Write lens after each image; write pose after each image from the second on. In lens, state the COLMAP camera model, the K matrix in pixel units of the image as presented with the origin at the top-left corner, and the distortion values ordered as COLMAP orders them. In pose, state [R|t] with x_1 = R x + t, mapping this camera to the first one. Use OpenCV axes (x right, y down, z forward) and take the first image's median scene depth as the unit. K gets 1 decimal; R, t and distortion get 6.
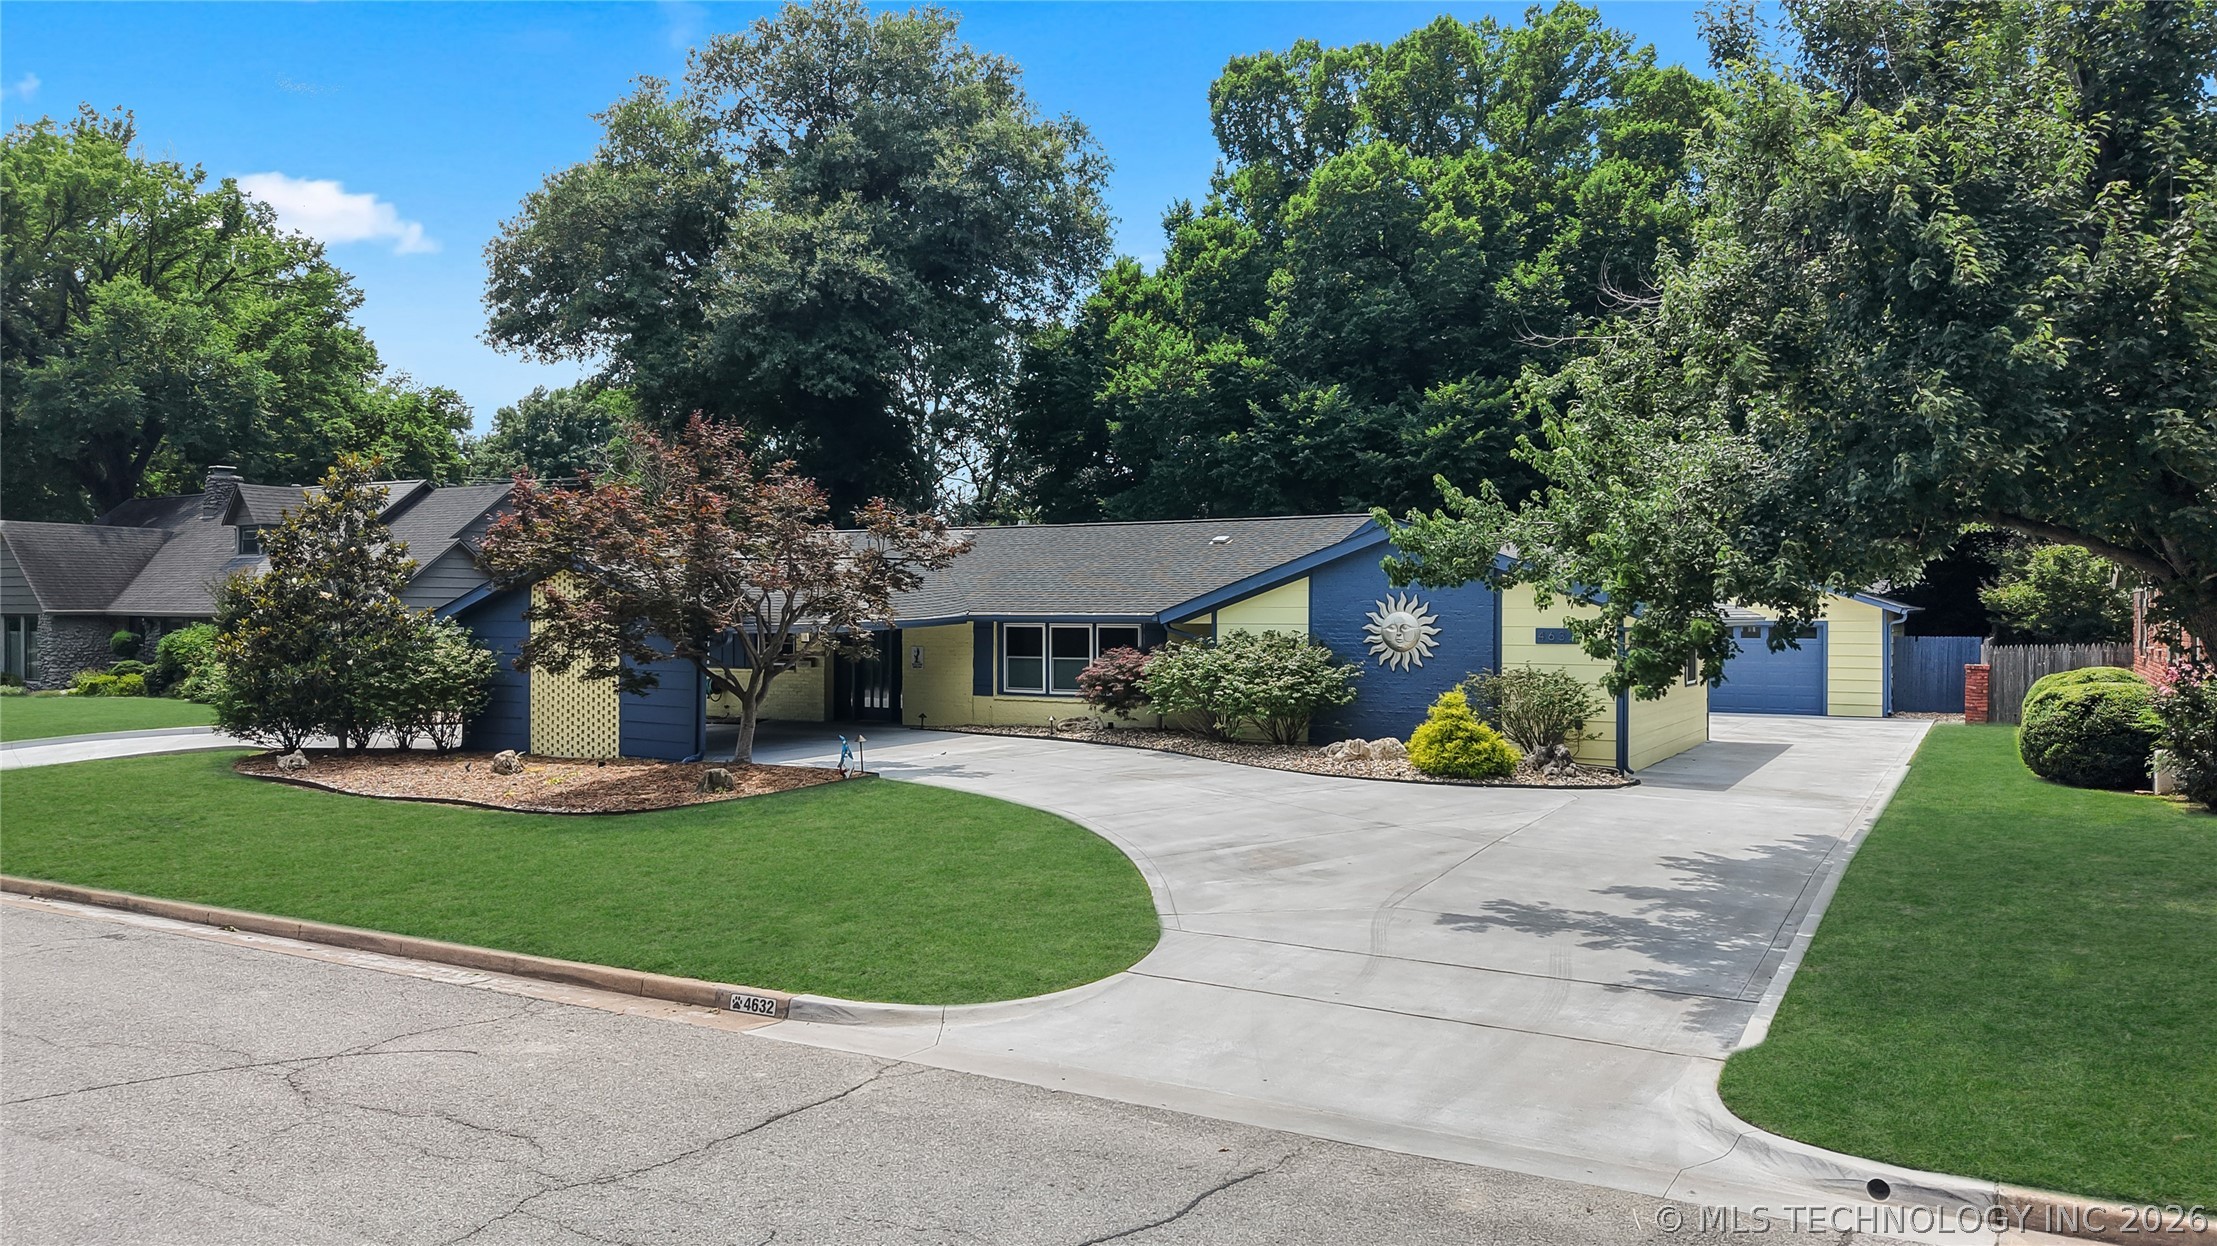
lens RADIAL K [[1560.0, 0, 1105.5], [0, 1560.0, 620.9], [0, 0, 1]] dist [0.010803, -0.013469]
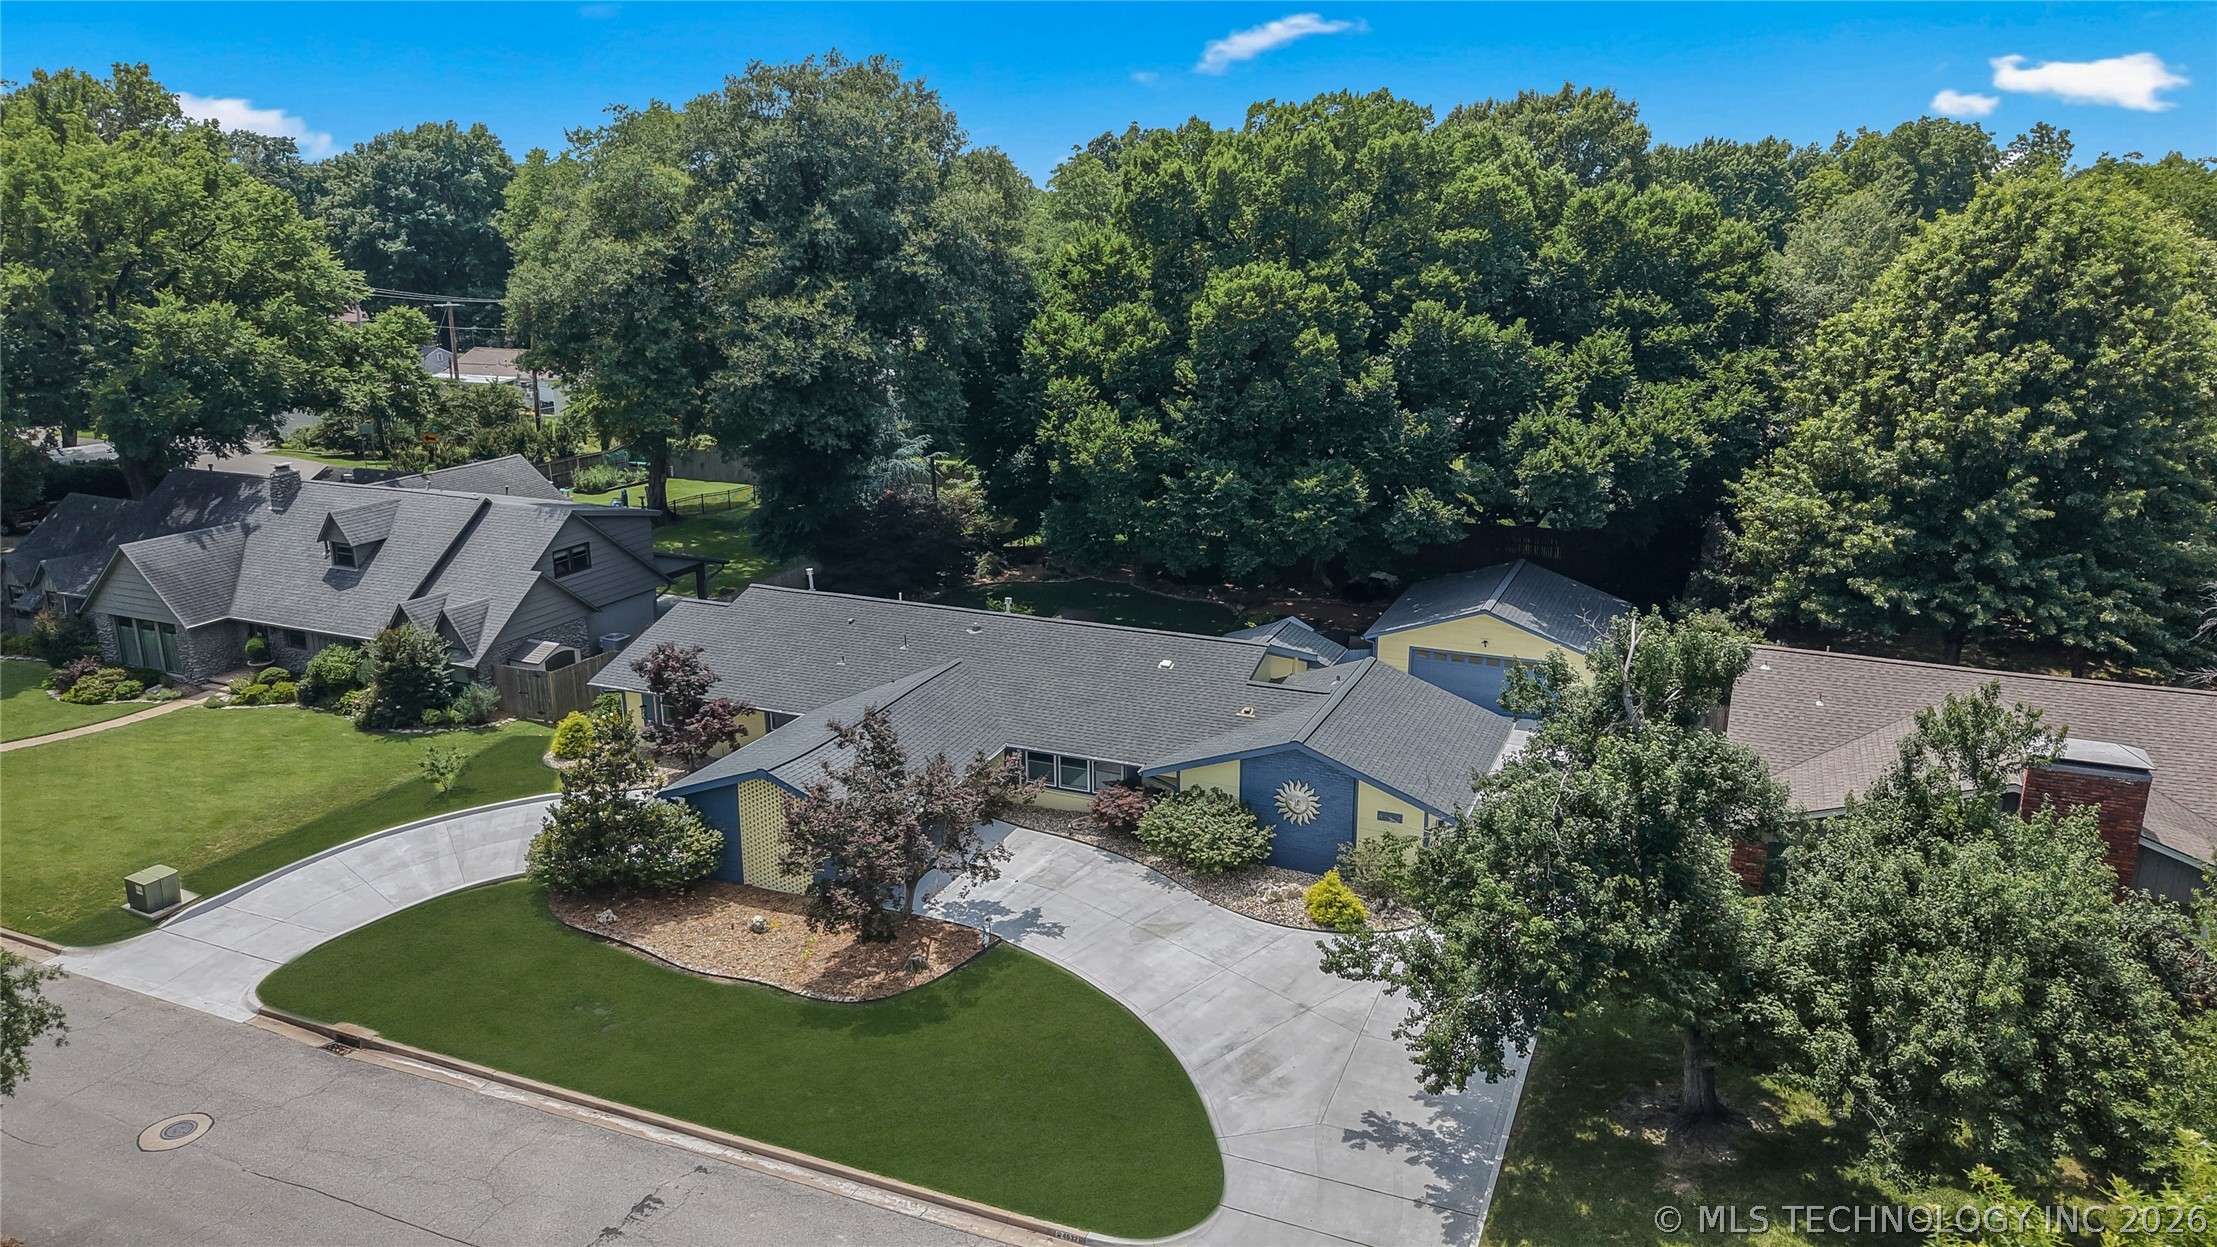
lens RADIAL K [[1560.0, 0, 1110.5], [0, 1560.0, 636.7], [0, 0, 1]] dist [0.010803, -0.013469]
pose [[0.991445, -0.041061, 0.123897, -0.125835], [0.004634, 0.959703, 0.280979, -0.388246], [-0.130442, -0.278001, 0.951683, -0.304902]]
